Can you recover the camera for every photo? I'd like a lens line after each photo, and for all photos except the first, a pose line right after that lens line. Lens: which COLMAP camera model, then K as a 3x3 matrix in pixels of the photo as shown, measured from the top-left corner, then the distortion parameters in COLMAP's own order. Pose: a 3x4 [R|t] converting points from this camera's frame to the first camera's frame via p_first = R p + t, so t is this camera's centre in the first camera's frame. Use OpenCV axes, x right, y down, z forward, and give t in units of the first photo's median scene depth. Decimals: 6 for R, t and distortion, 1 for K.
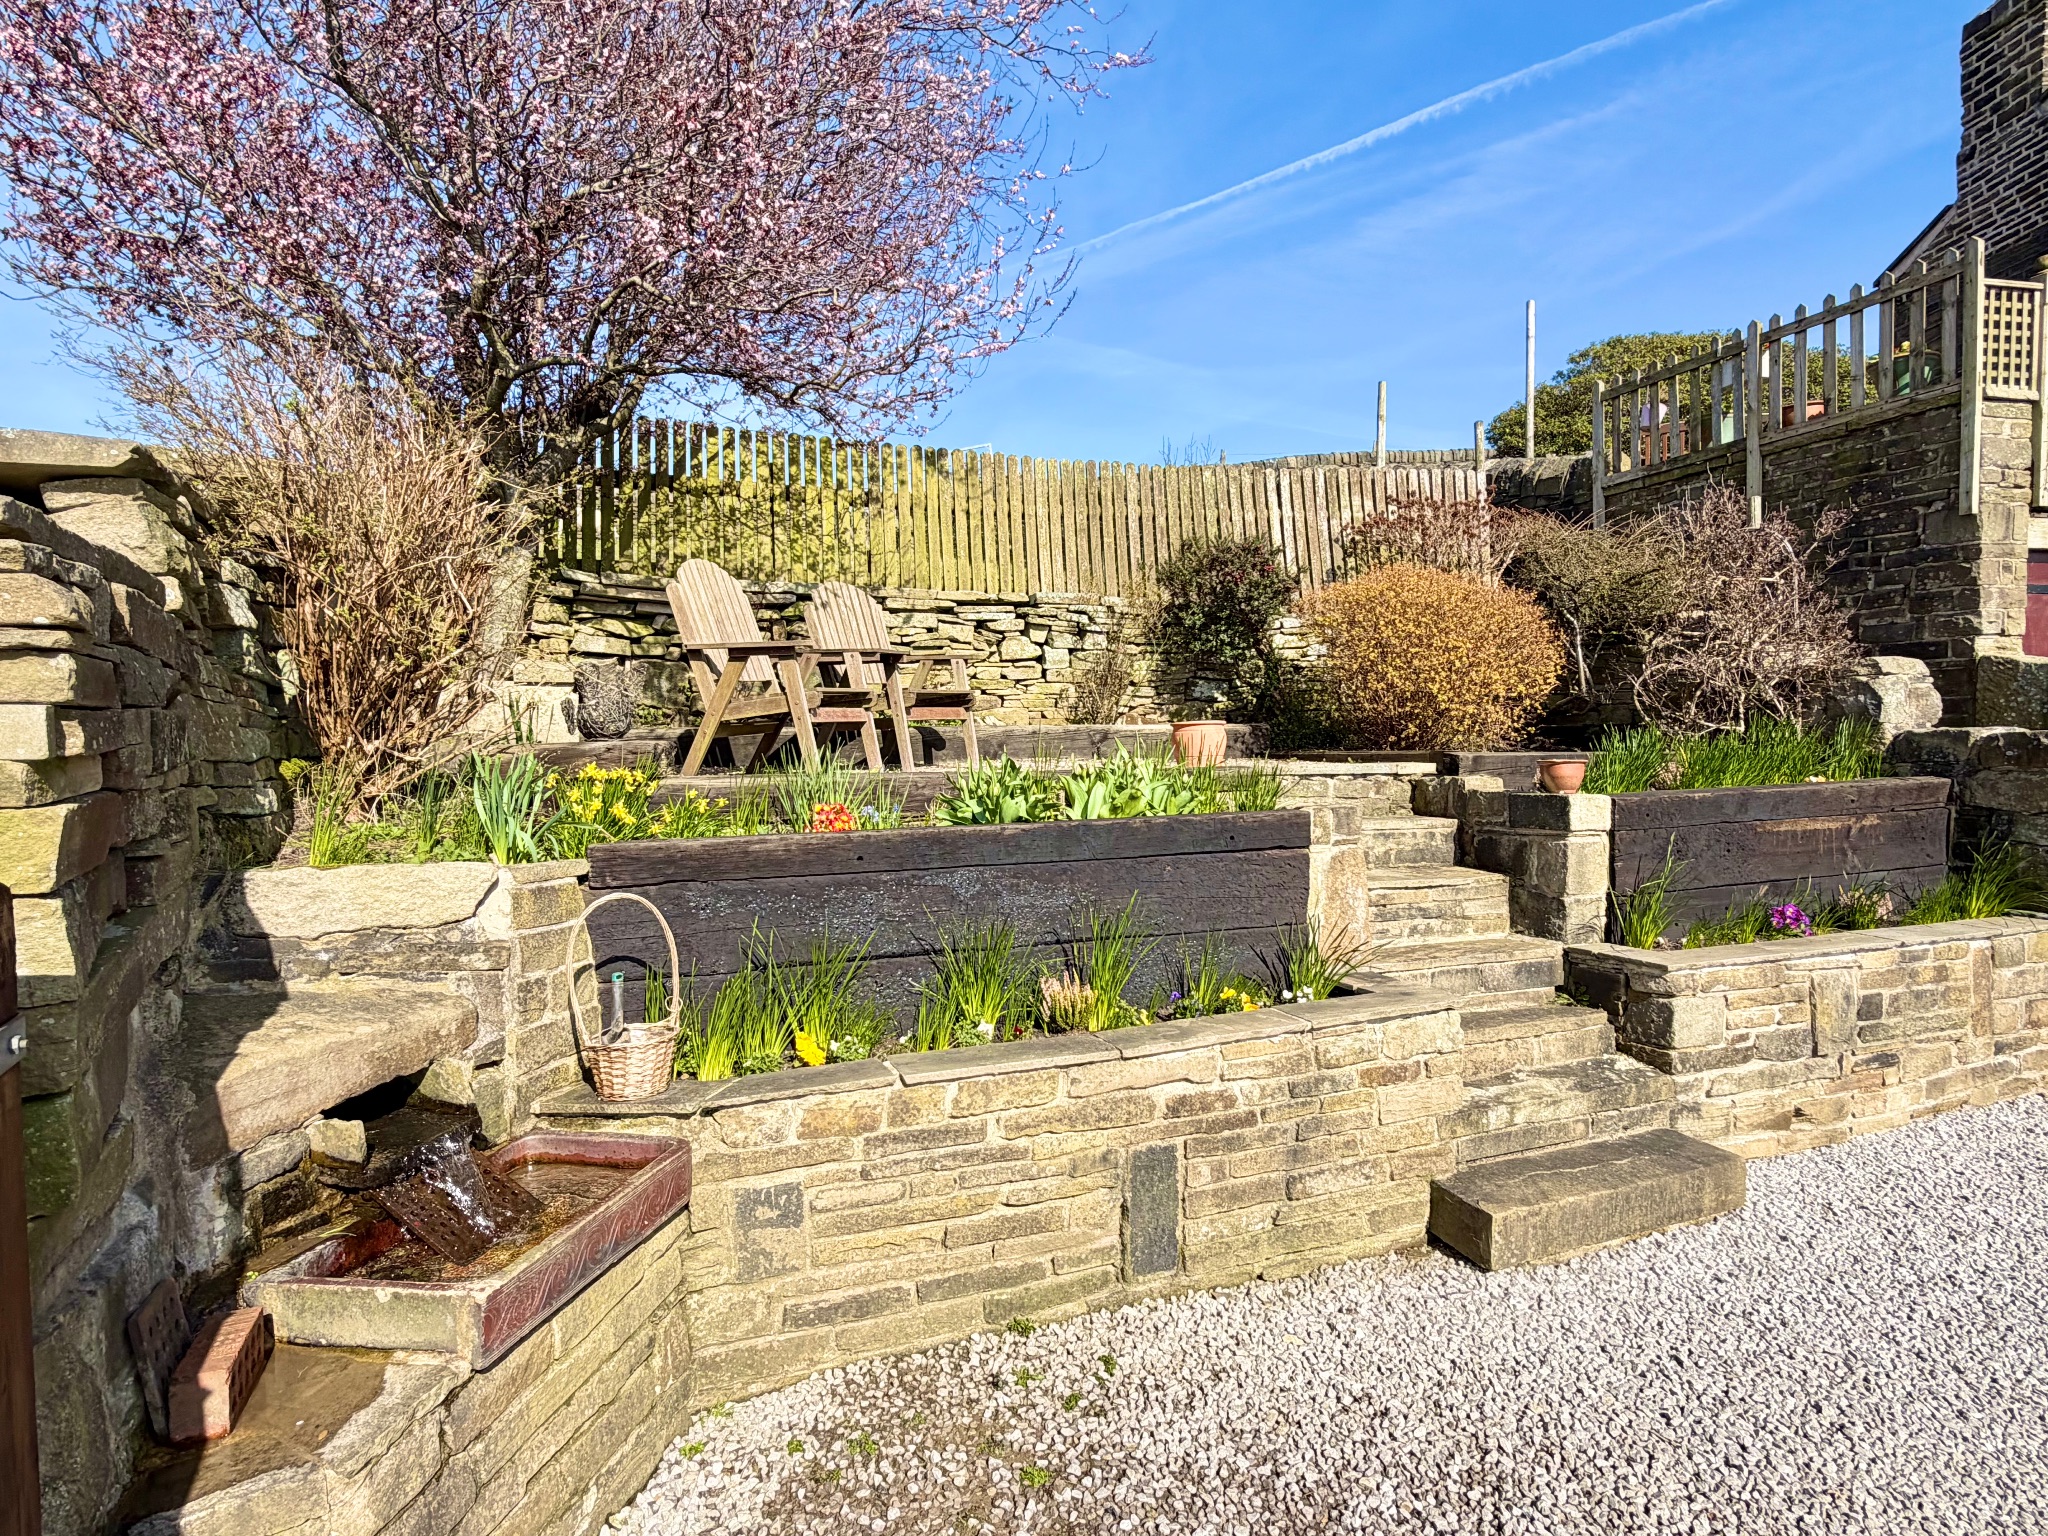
lens RADIAL K [[1115.6, 0, 1024.0], [0, 1115.6, 768.0], [0, 0, 1]] dist [-0.027560, 0.014814]
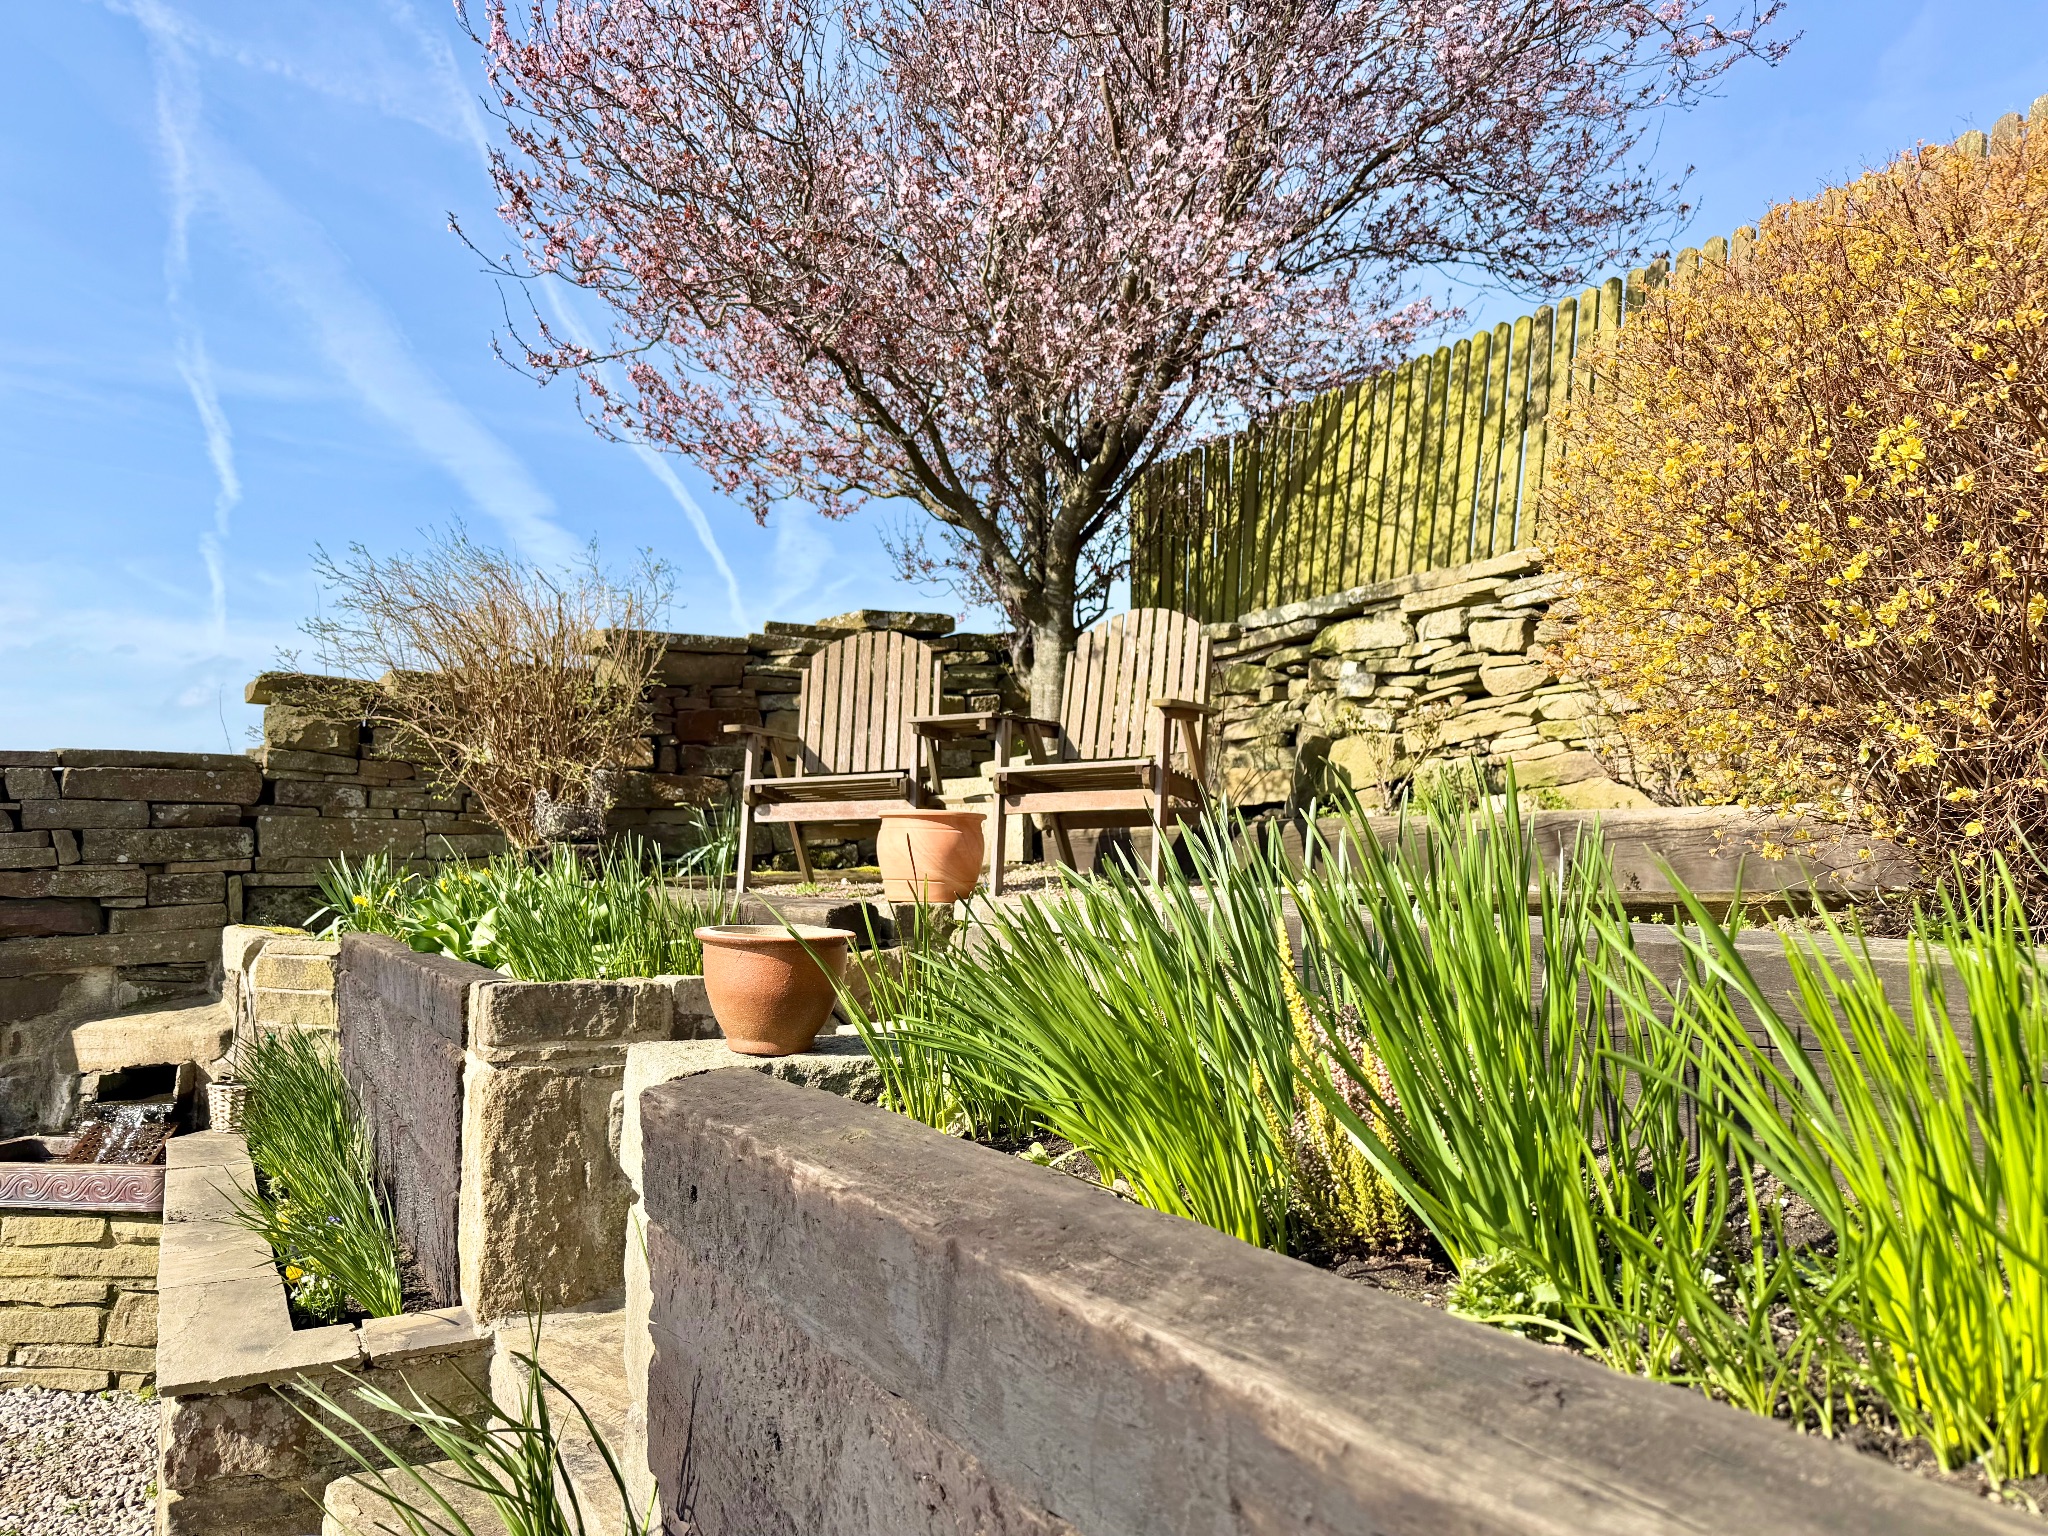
lens RADIAL K [[1425.2, 0, 1024.0], [0, 1425.2, 768.0], [0, 0, 1]] dist [0.091848, -0.113050]
pose [[0.118968, -0.046704, -0.991799, 0.582359], [-0.025090, 0.998433, -0.050026, -0.021283], [0.992581, 0.030836, 0.117609, 0.713534]]
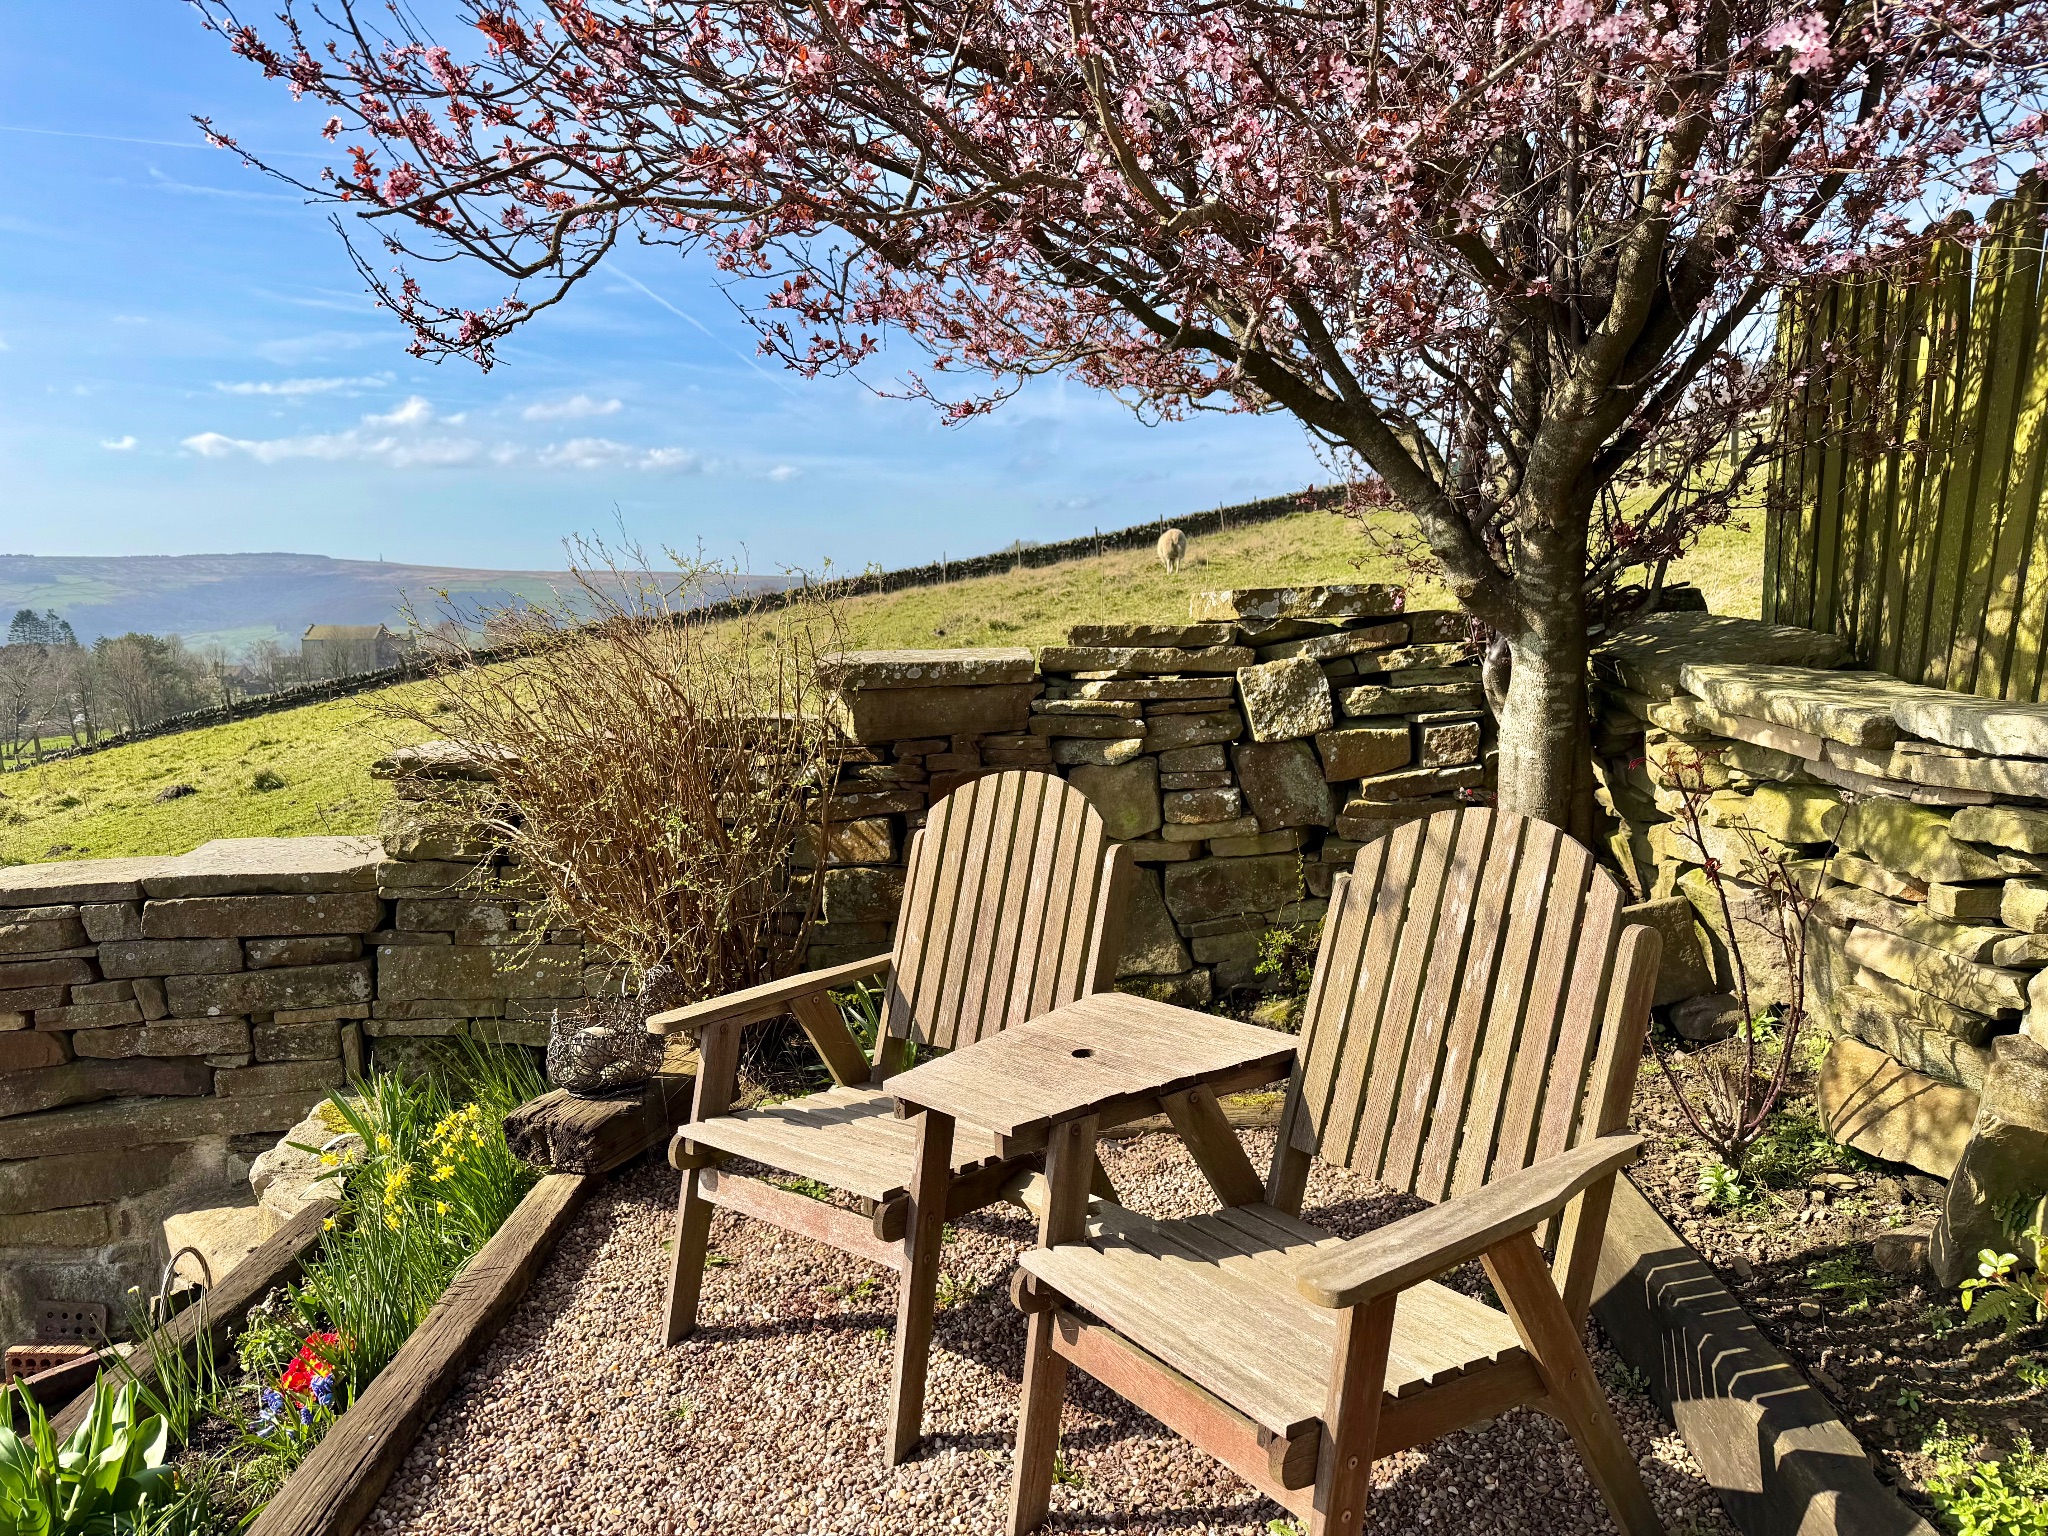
lens RADIAL K [[1425.2, 0, 1024.0], [0, 1425.2, 768.0], [0, 0, 1]] dist [0.091848, -0.113050]
pose [[-0.407510, 0.122181, -0.904990, 0.175246], [-0.014289, 0.990035, 0.140097, -0.193411], [0.913089, 0.070022, -0.401703, 0.890370]]
